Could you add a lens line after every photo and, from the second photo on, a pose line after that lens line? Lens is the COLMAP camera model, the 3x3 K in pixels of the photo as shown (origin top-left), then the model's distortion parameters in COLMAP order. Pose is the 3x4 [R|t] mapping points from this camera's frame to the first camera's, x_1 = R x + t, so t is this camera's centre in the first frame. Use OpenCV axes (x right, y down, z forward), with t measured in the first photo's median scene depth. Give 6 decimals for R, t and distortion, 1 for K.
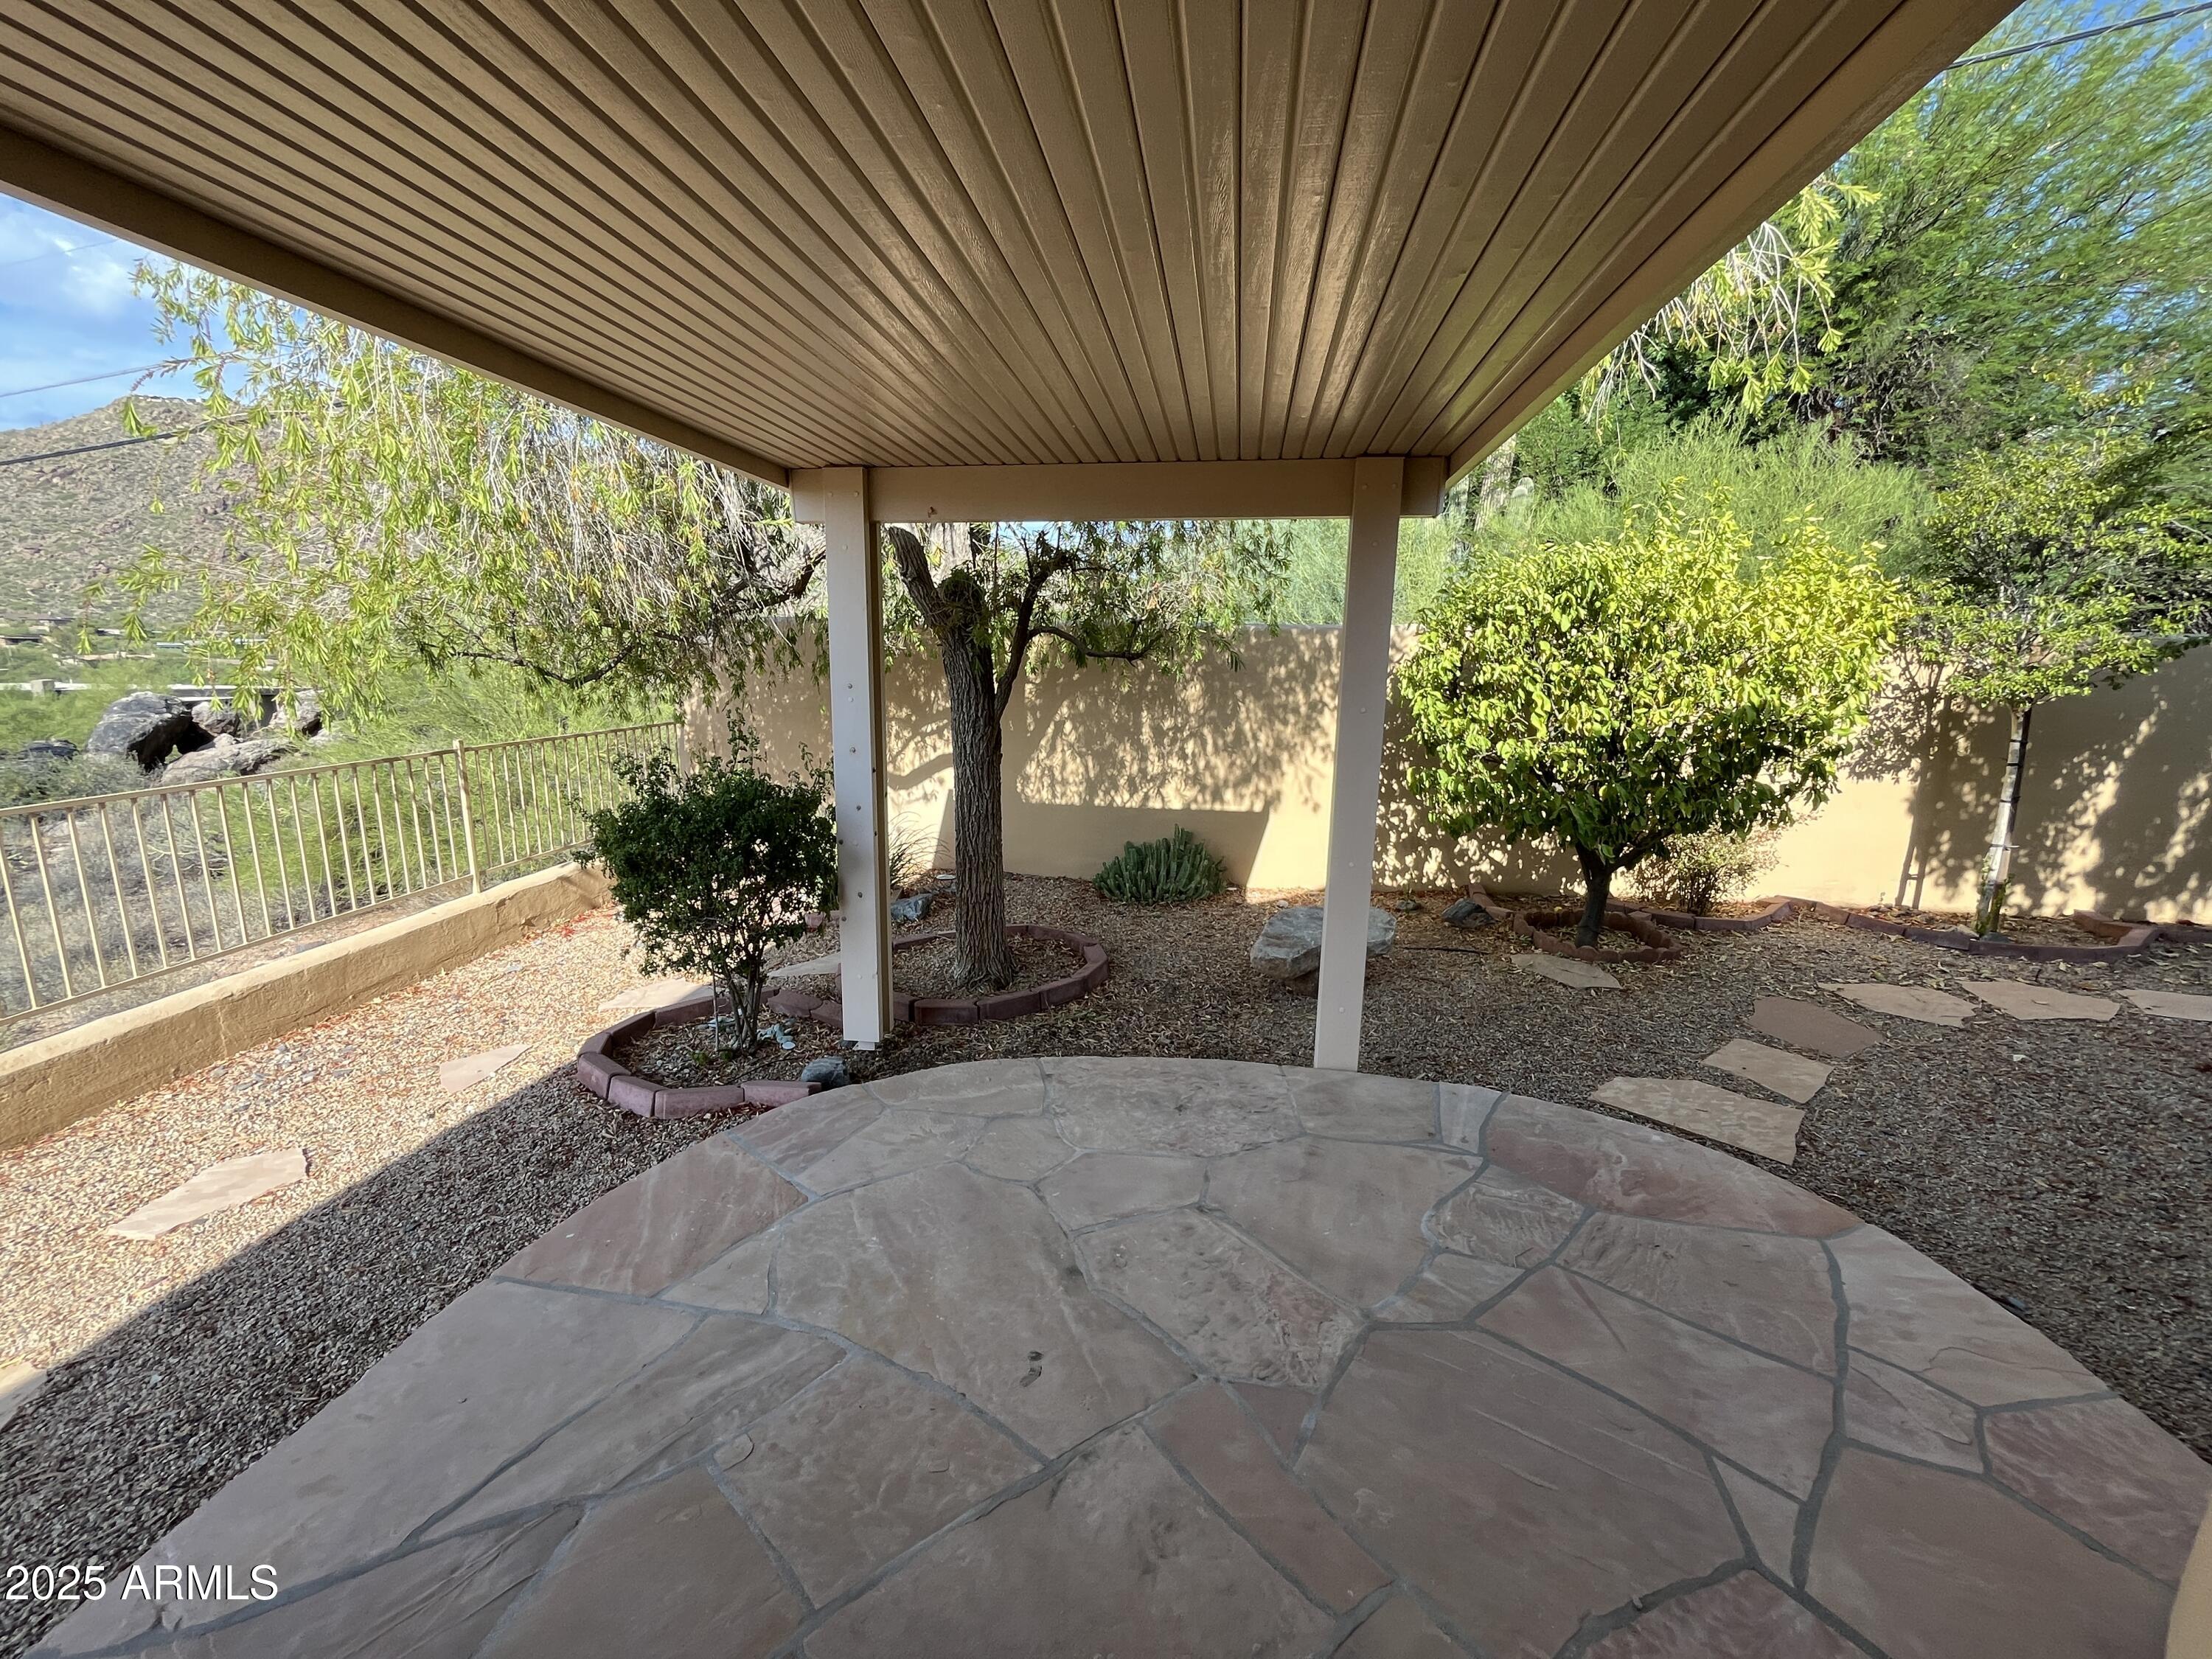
lens RADIAL K [[902.9, 0, 1114.3], [0, 902.9, 847.9], [0, 0, 1]] dist [-0.000936, -0.000716]
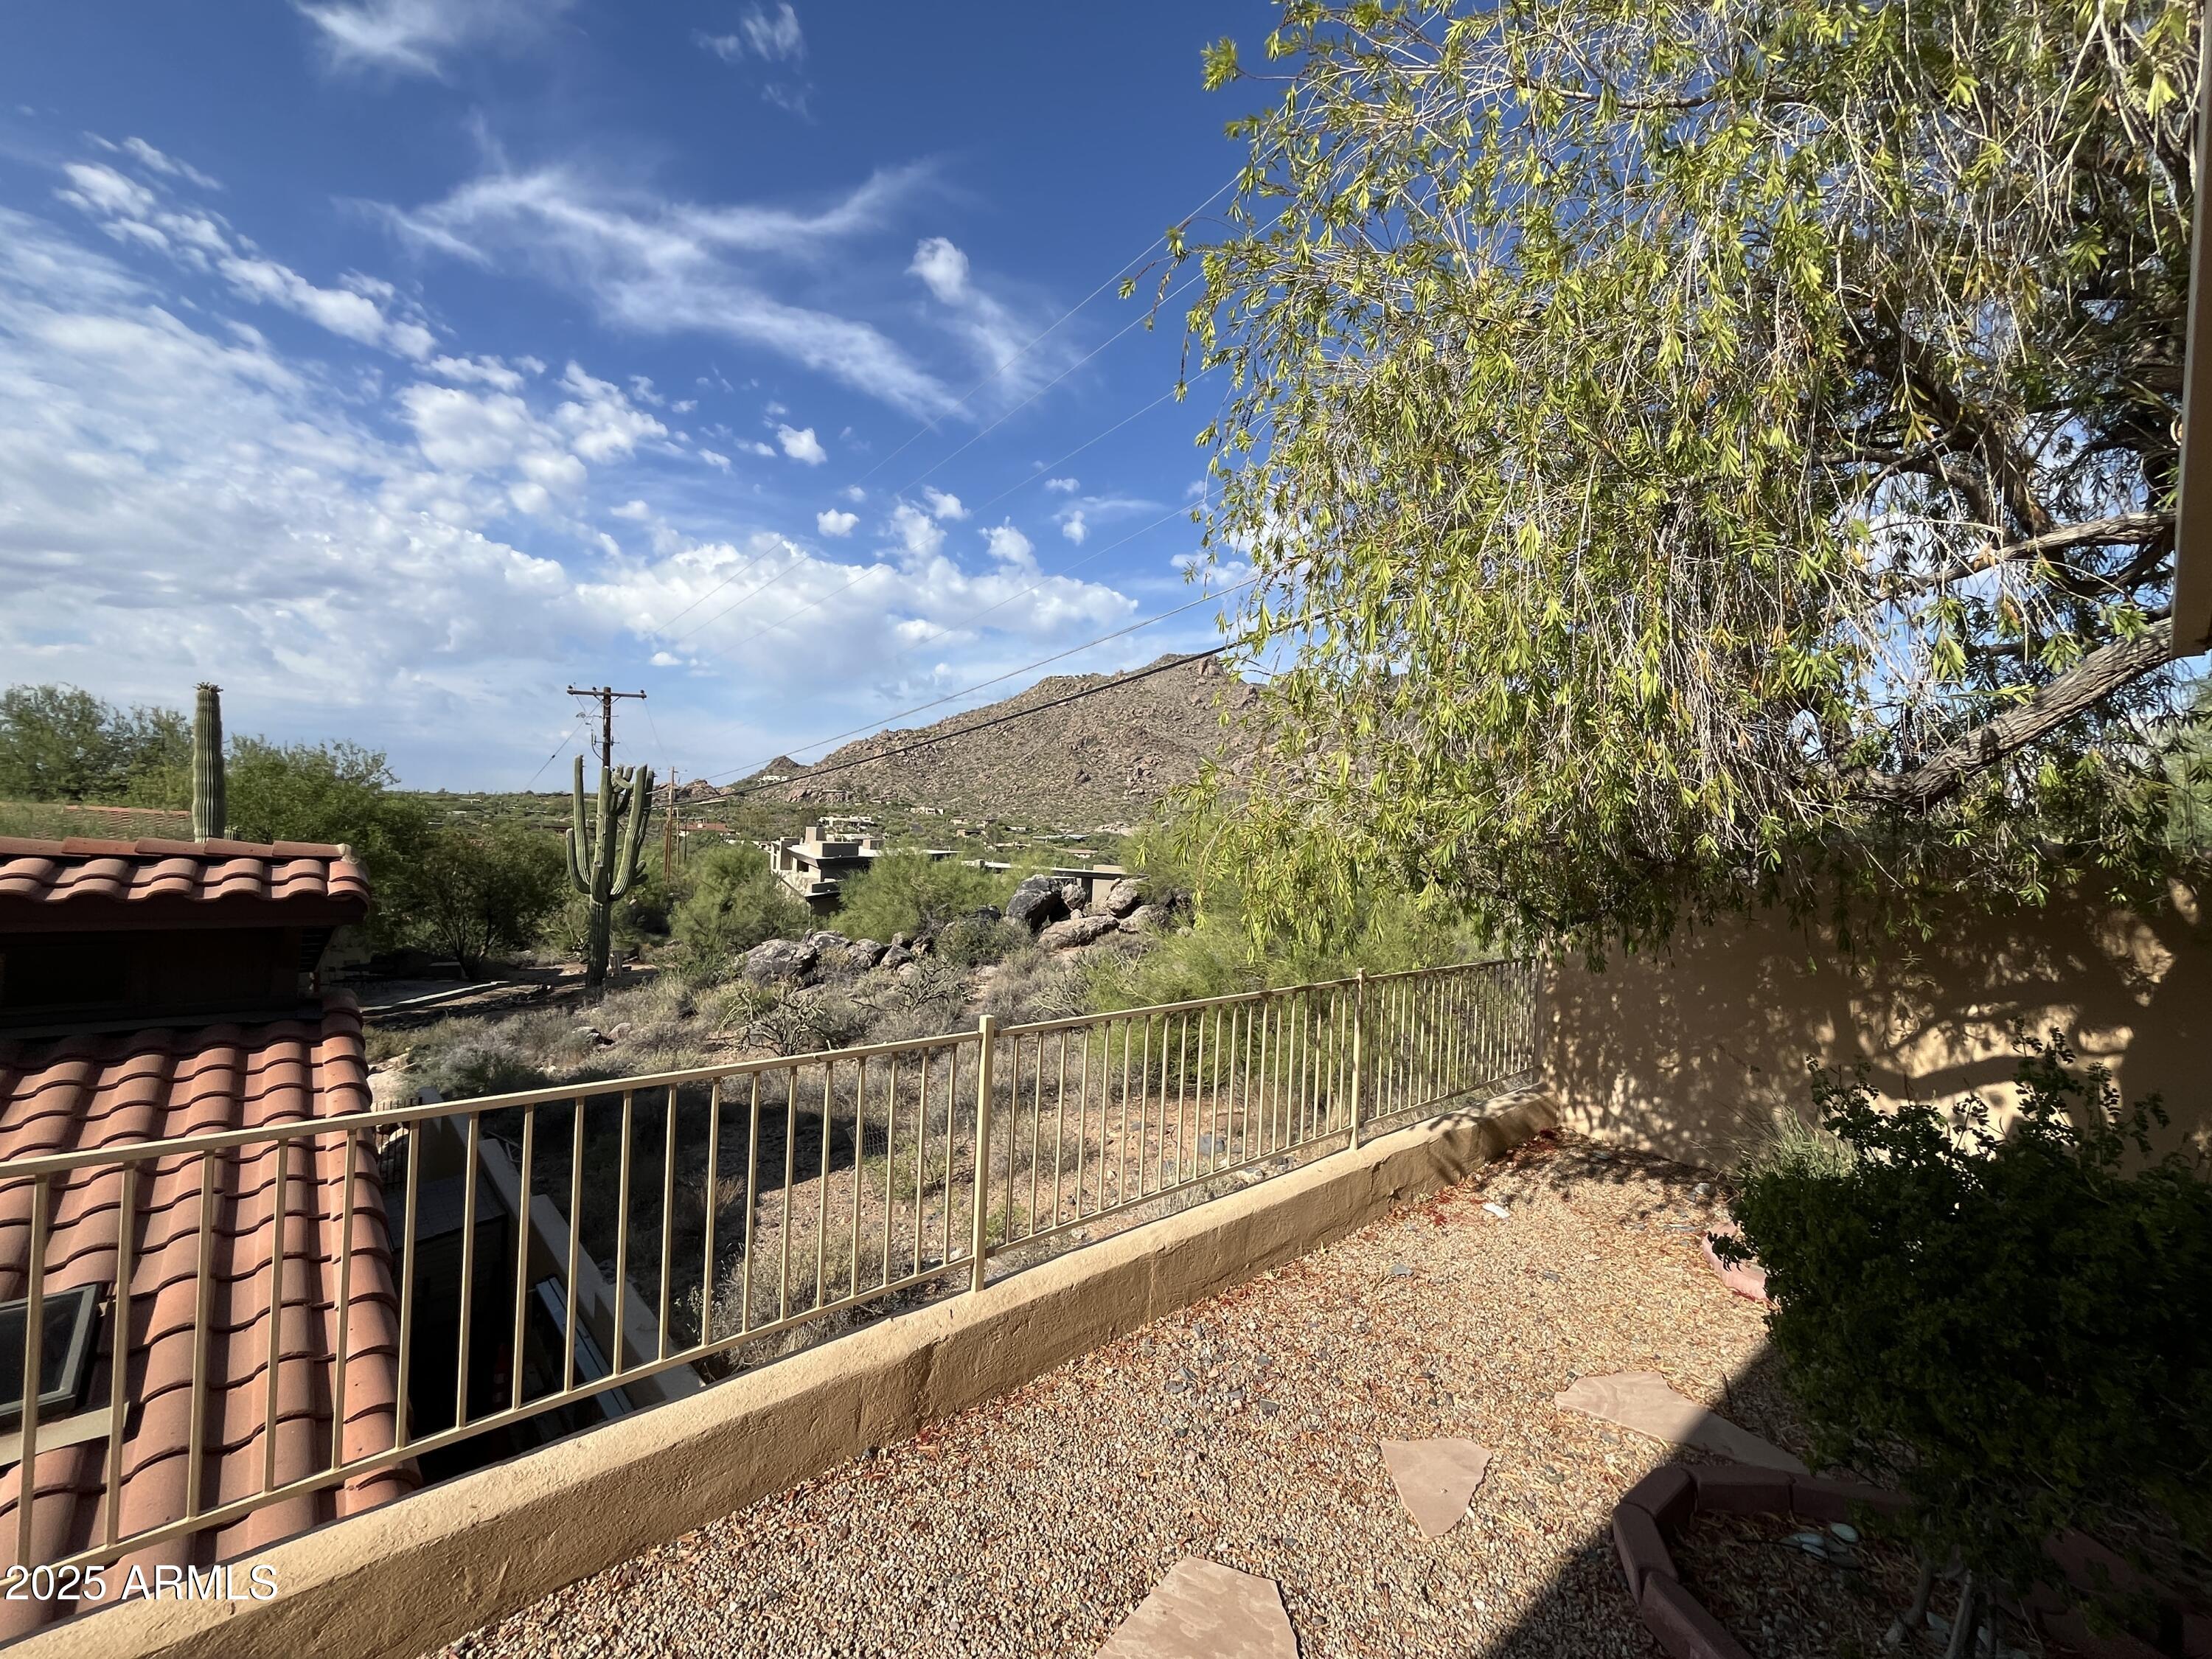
lens RADIAL K [[902.9, 0, 1097.9], [0, 902.9, 843.7], [0, 0, 1]] dist [-0.000936, -0.000716]
pose [[0.747322, 0.024940, -0.663994, -0.125425], [-0.173911, 0.971802, -0.159235, -0.019722], [0.641299, 0.234475, 0.730586, 0.060638]]
